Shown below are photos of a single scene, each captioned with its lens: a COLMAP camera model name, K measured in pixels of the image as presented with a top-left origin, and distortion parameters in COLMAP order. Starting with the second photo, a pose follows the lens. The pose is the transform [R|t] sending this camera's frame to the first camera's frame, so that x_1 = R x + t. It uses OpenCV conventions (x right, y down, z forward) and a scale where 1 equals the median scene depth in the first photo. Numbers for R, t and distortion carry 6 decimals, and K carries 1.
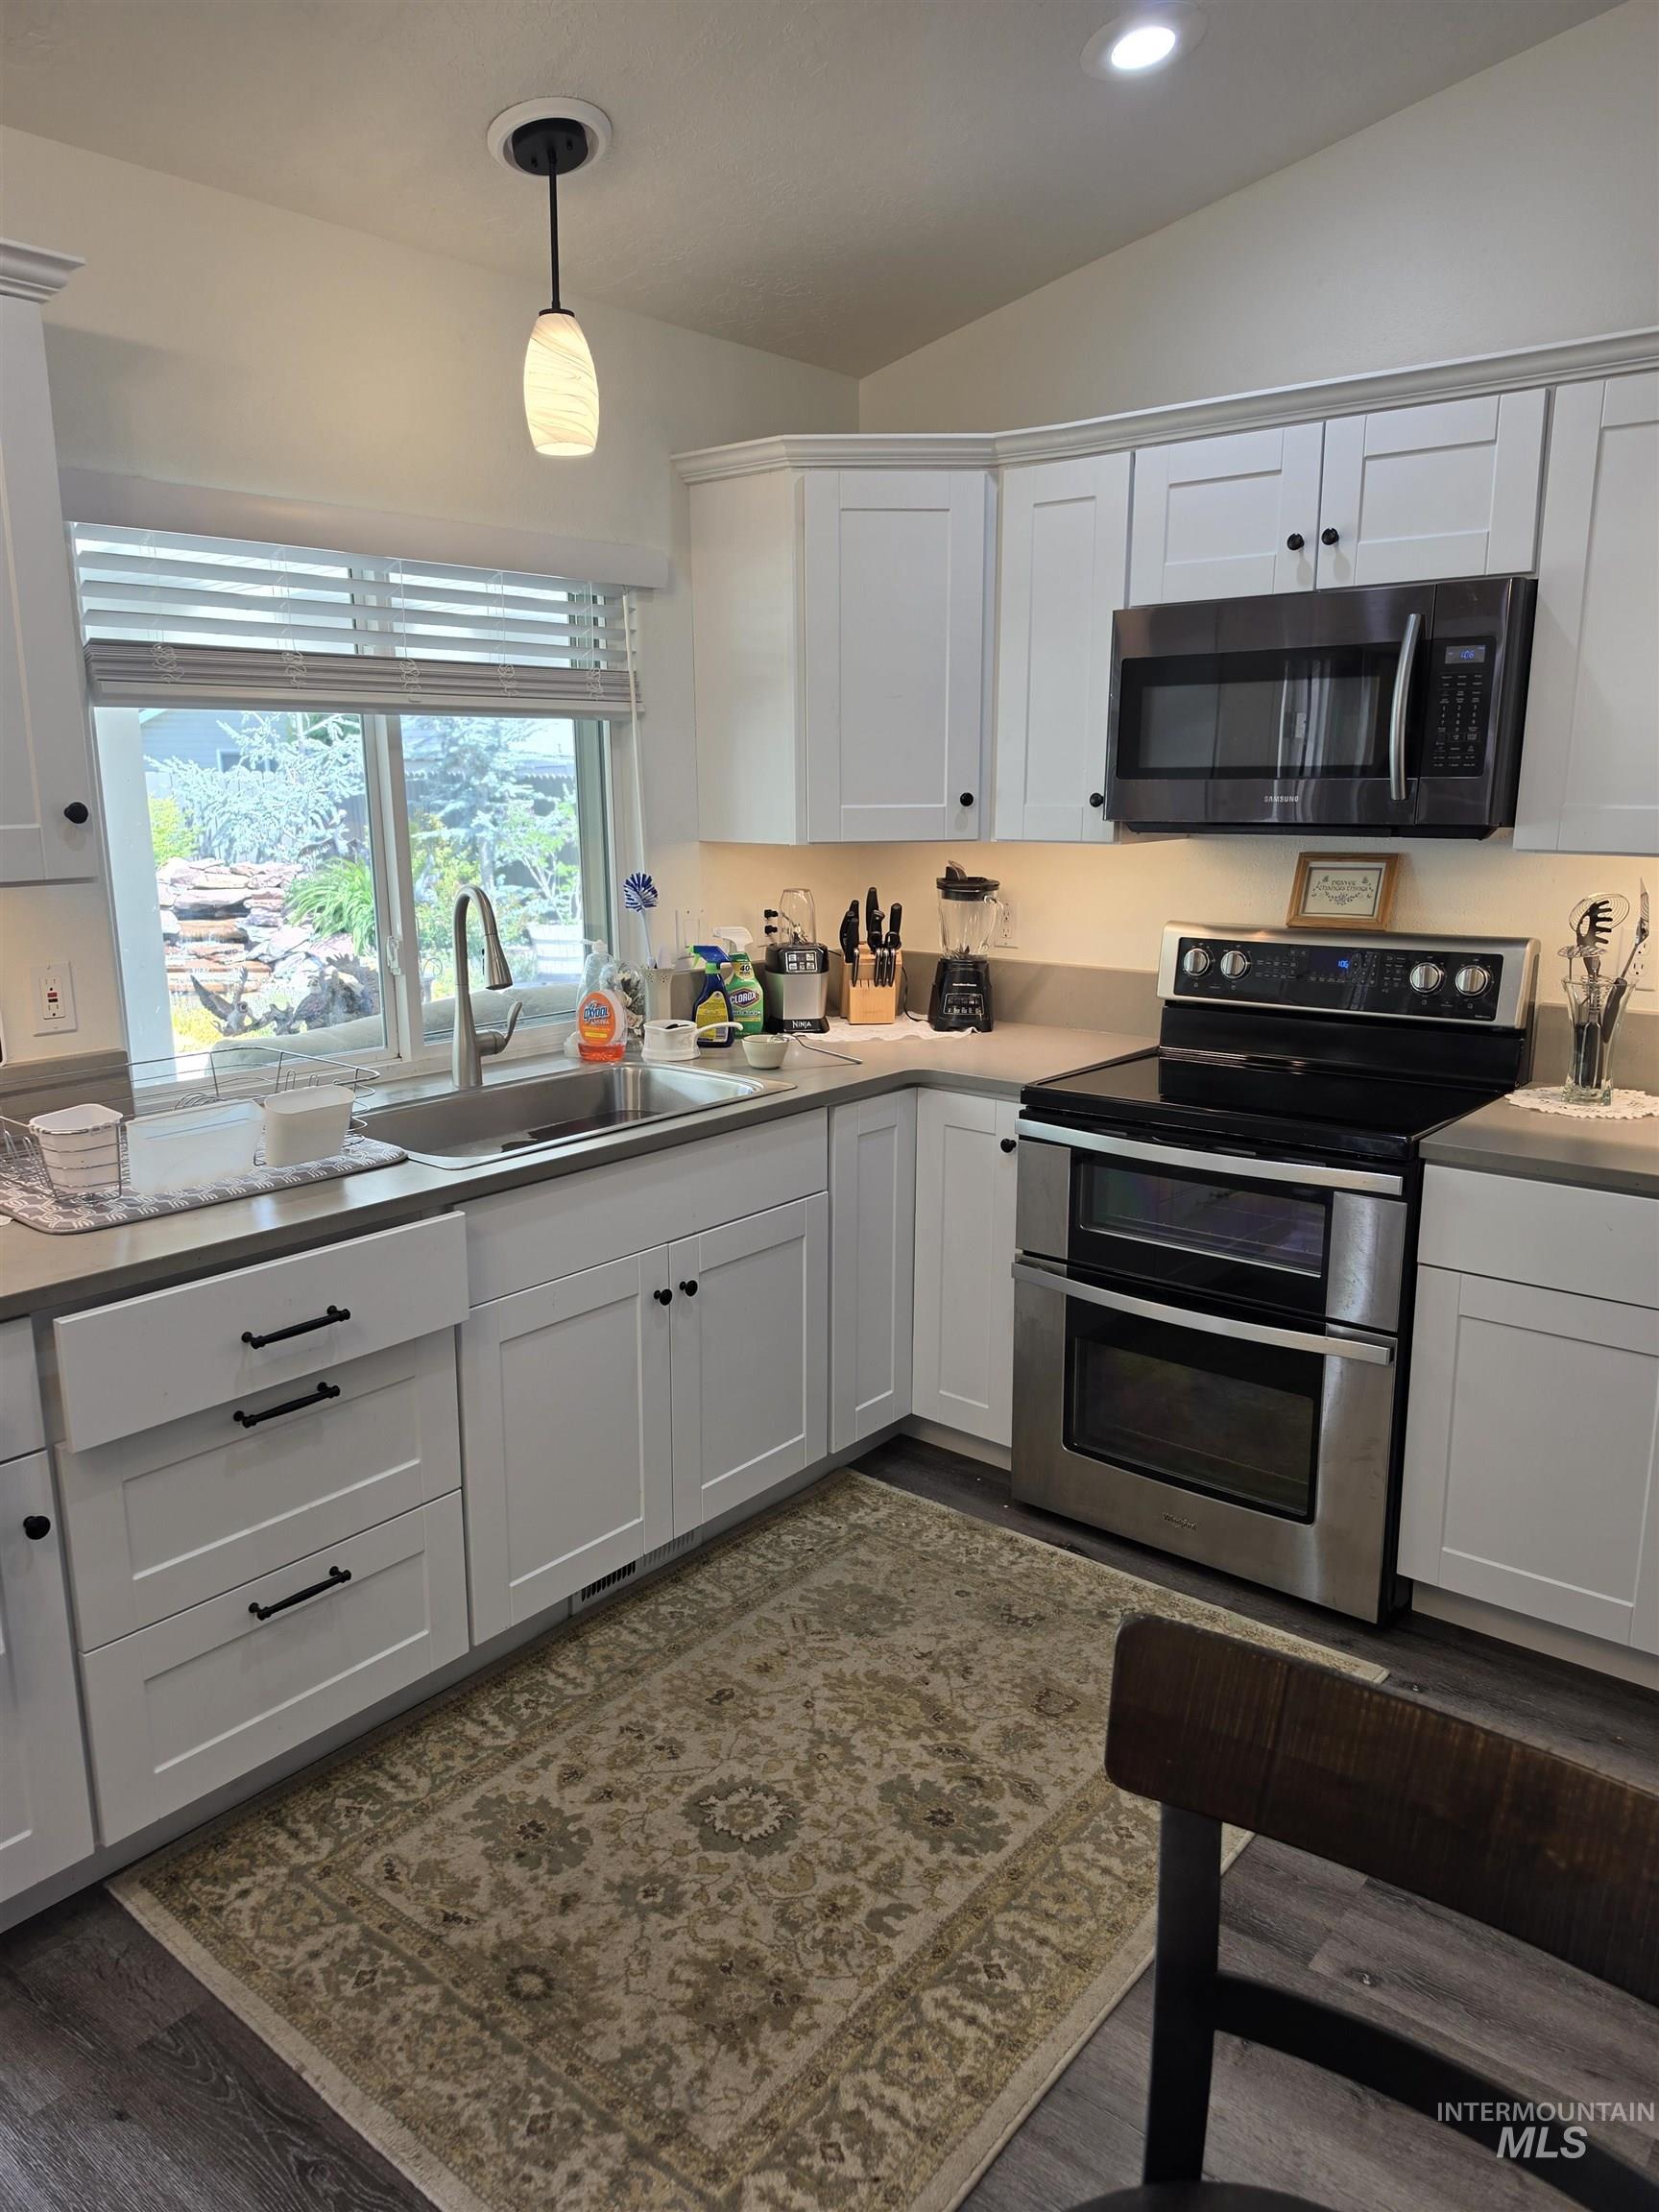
lens RADIAL K [[1565.4, 0, 829.5], [0, 1565.4, 1106.0], [0, 0, 1]] dist [0.093475, -0.053553]
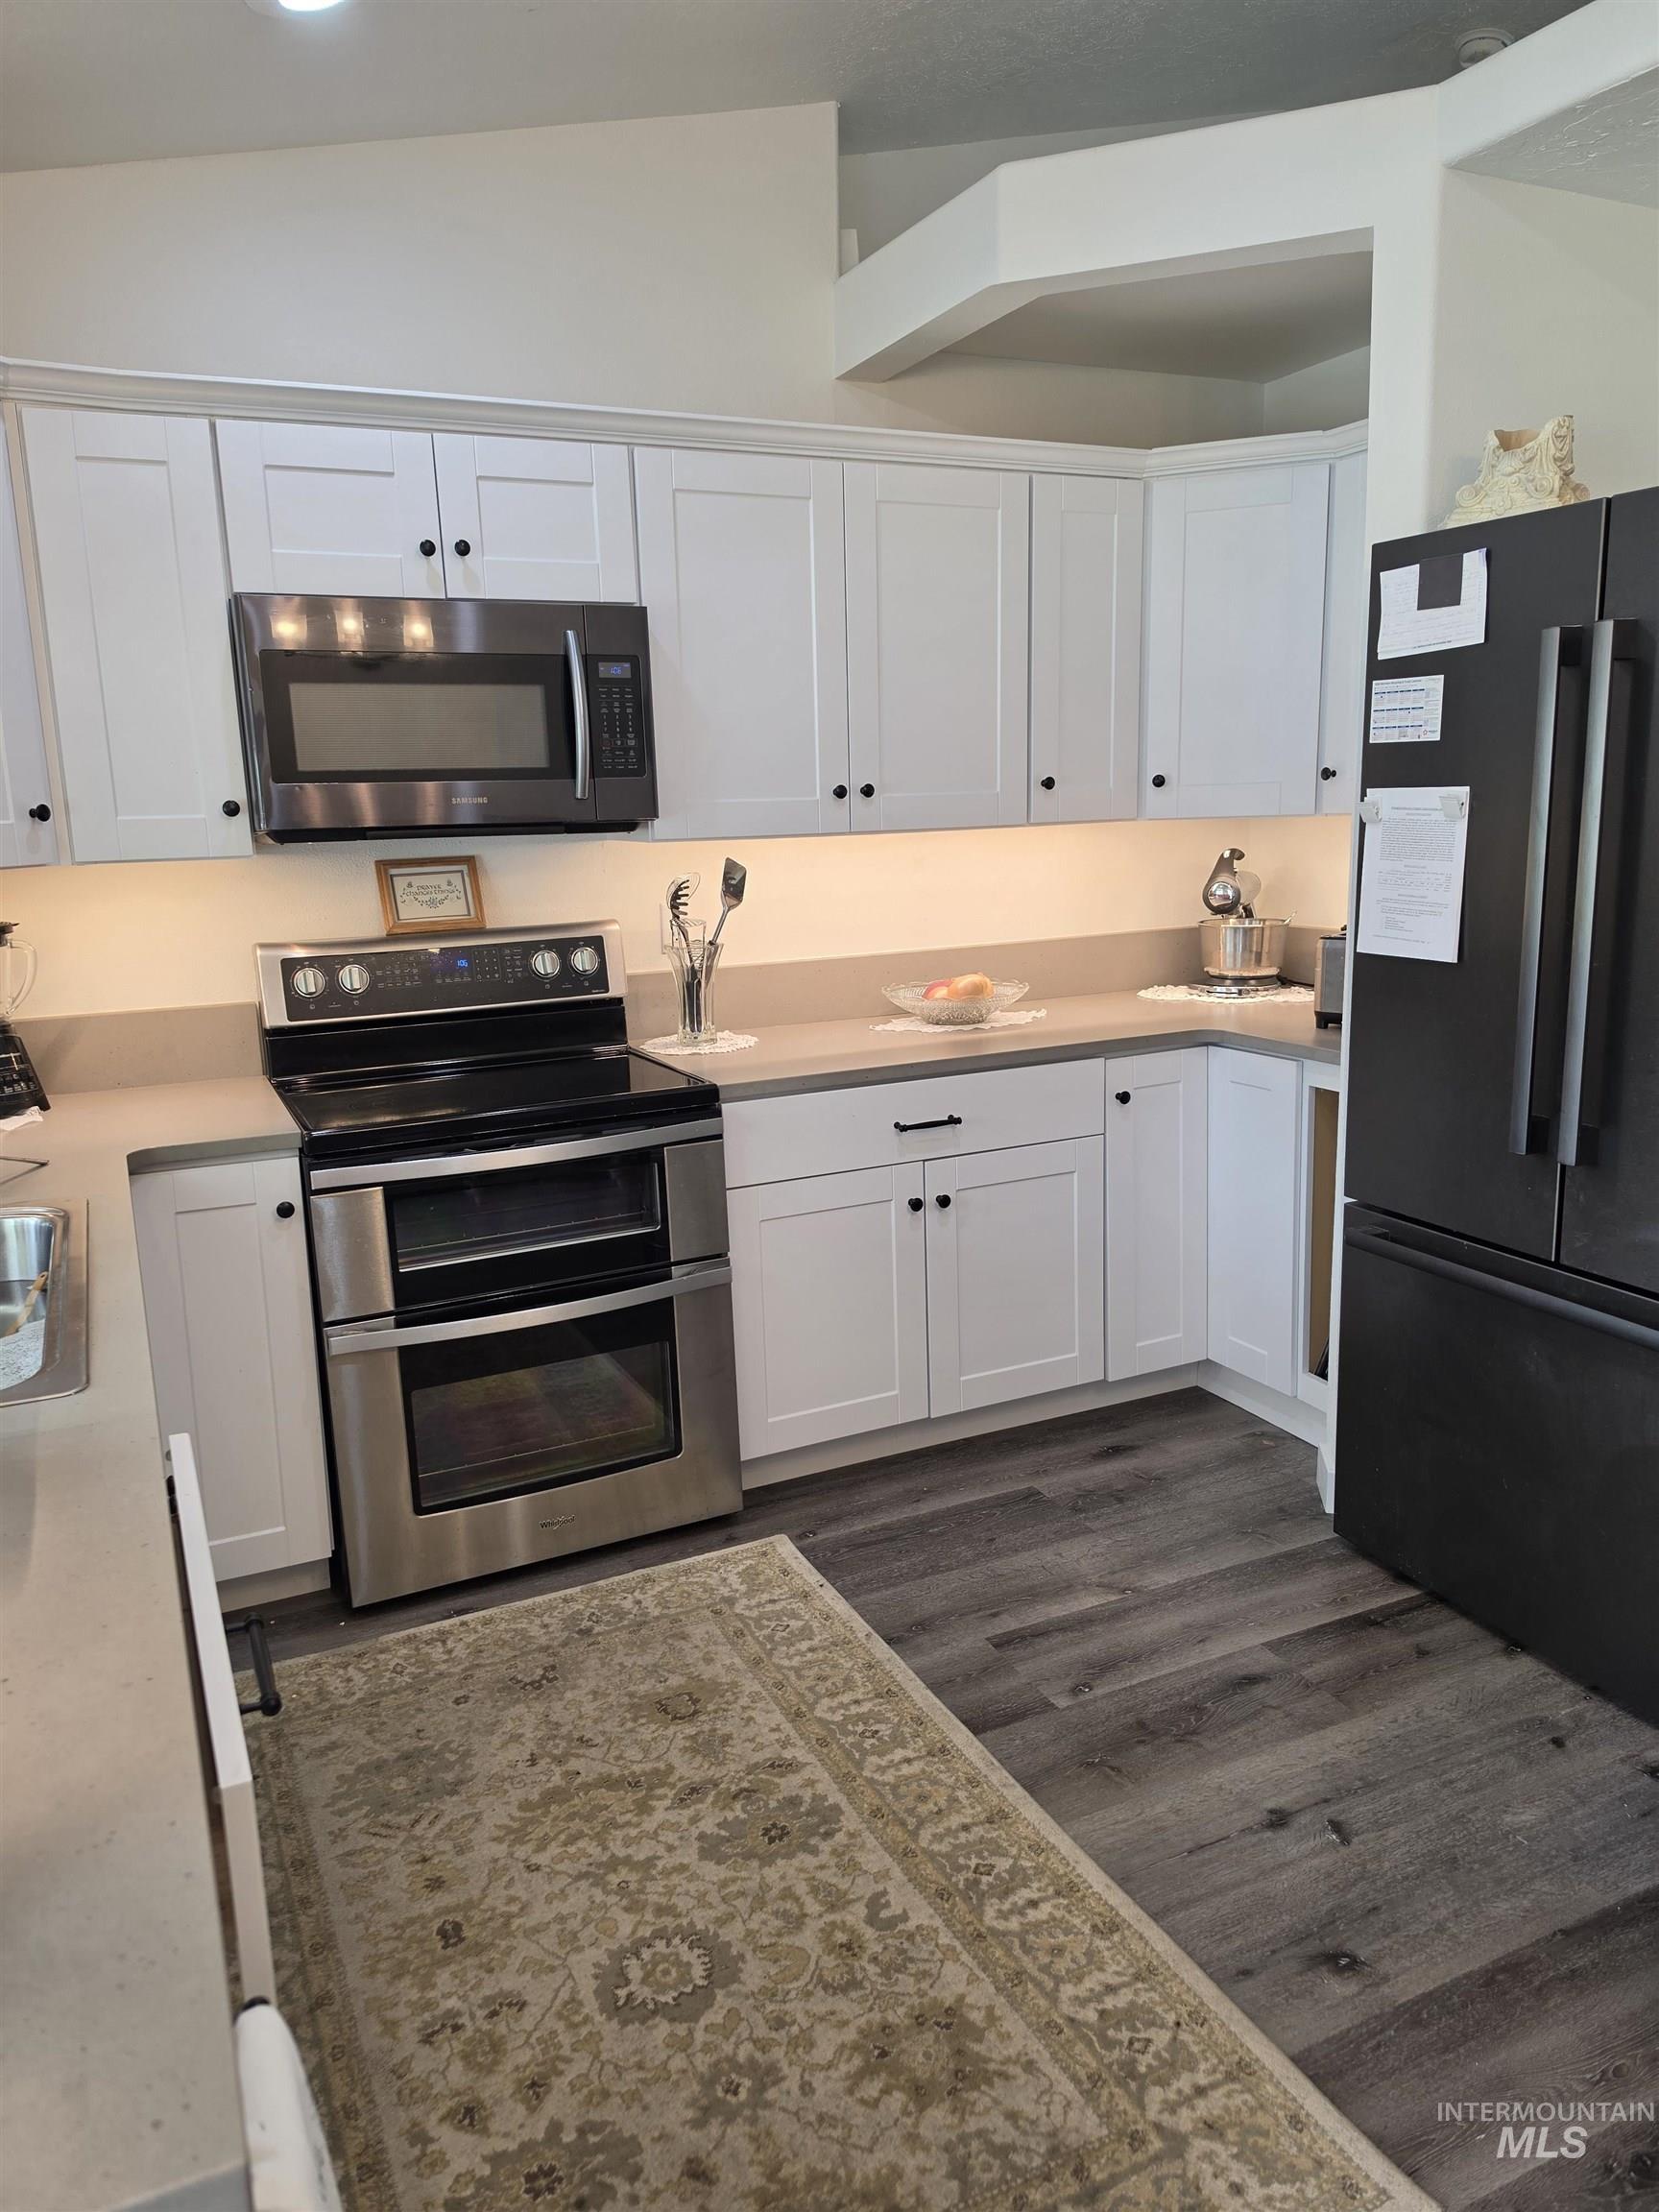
lens RADIAL K [[1551.9, 0, 826.8], [0, 1551.9, 1091.6], [0, 0, 1]] dist [0.101805, -0.063573]
pose [[0.433239, -0.183582, 0.882384, -0.663538], [0.218542, 0.971216, 0.094762, -0.071564], [-0.874382, 0.151783, 0.460889, 0.450887]]
